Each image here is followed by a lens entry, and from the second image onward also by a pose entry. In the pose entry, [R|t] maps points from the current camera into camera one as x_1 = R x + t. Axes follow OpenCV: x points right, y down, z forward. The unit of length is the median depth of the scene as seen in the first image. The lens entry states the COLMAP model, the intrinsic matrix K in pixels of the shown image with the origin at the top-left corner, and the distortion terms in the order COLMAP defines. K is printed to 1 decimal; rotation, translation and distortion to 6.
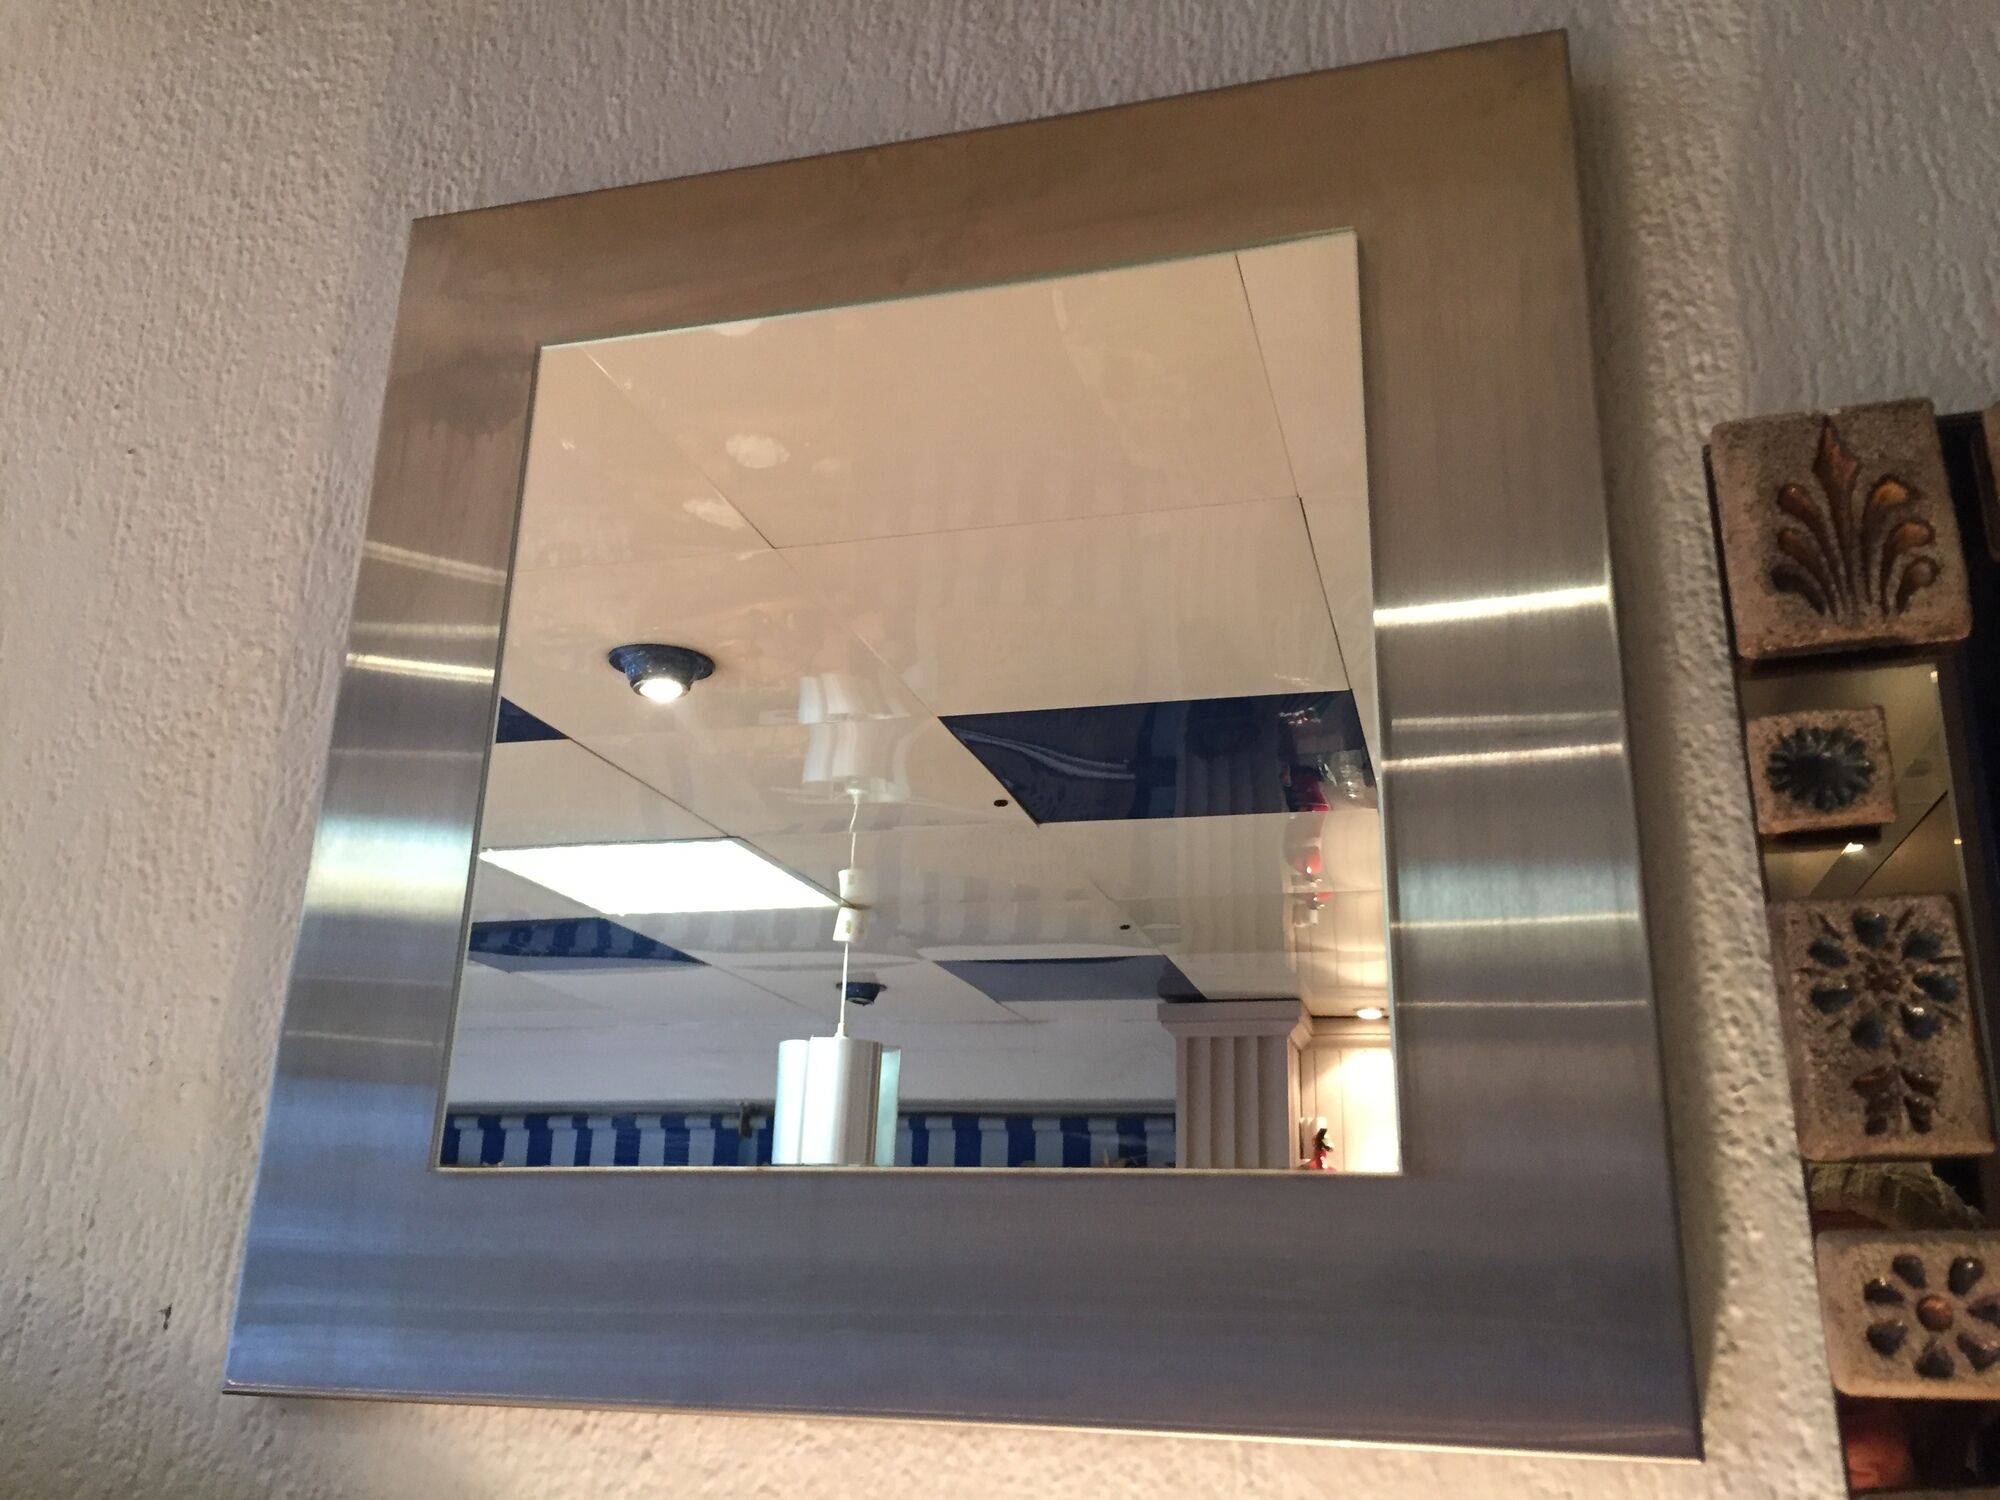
lens RADIAL K [[1710.6, 0, 1000.0], [0, 1710.6, 750.0], [0, 0, 1]] dist [0.120849, -0.185623]
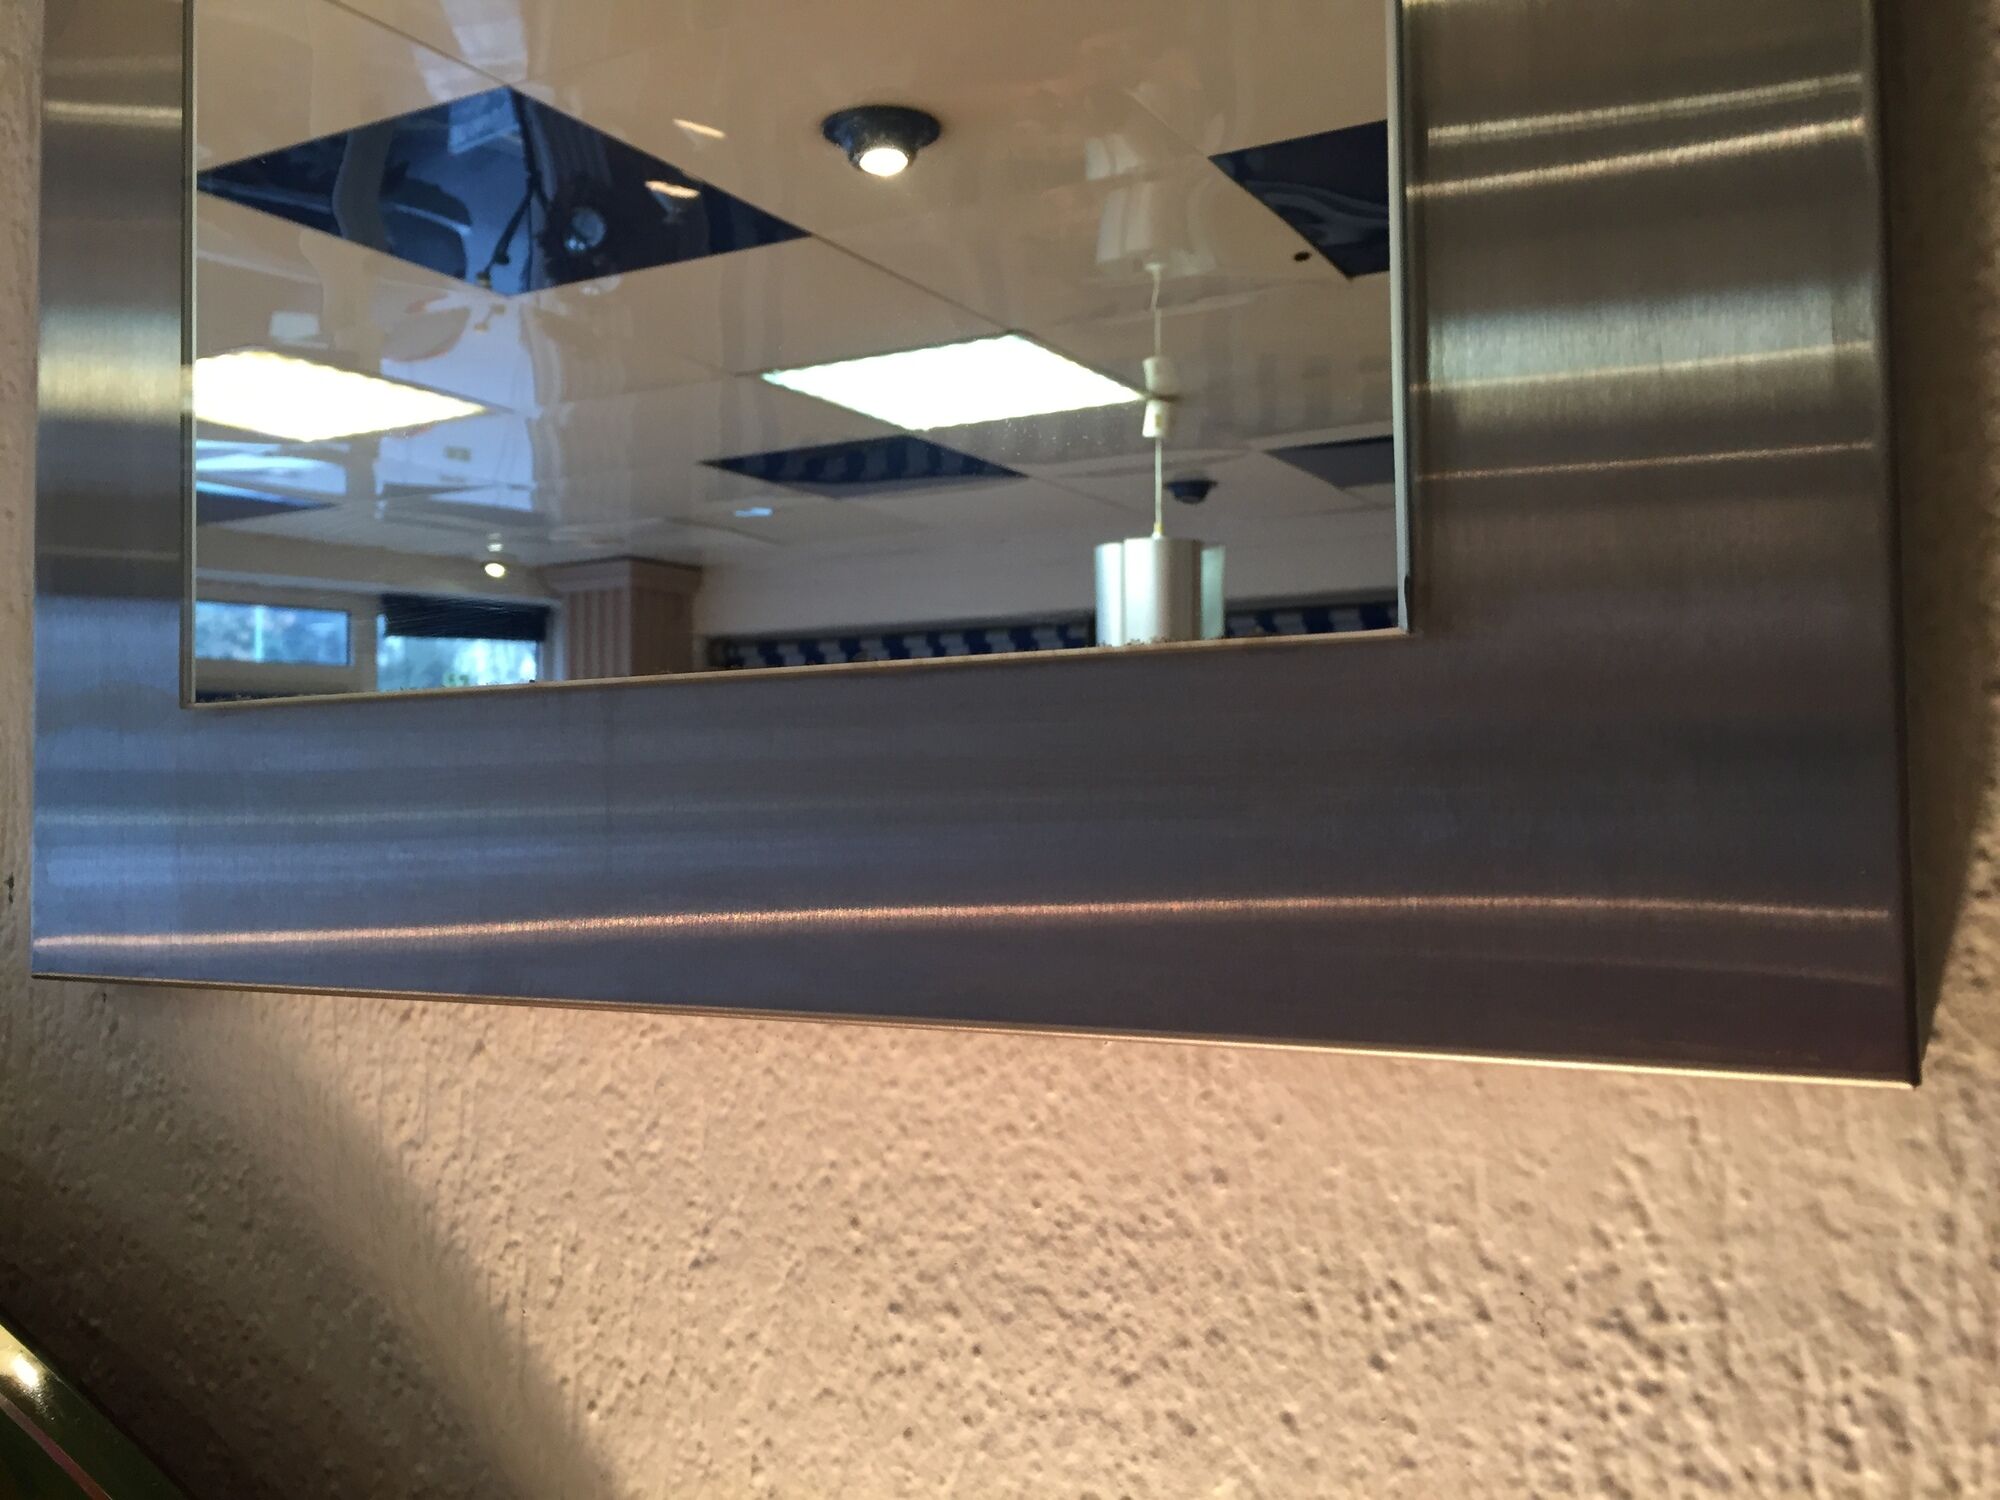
lens RADIAL K [[1754.3, 0, 965.9], [0, 1754.3, 763.4], [0, 0, 1]] dist [0.099376, -0.158009]
pose [[0.973405, -0.047785, -0.224052, 0.187363], [0.109908, 0.955512, 0.273710, 0.090999], [0.201005, -0.291056, 0.935352, 0.336661]]
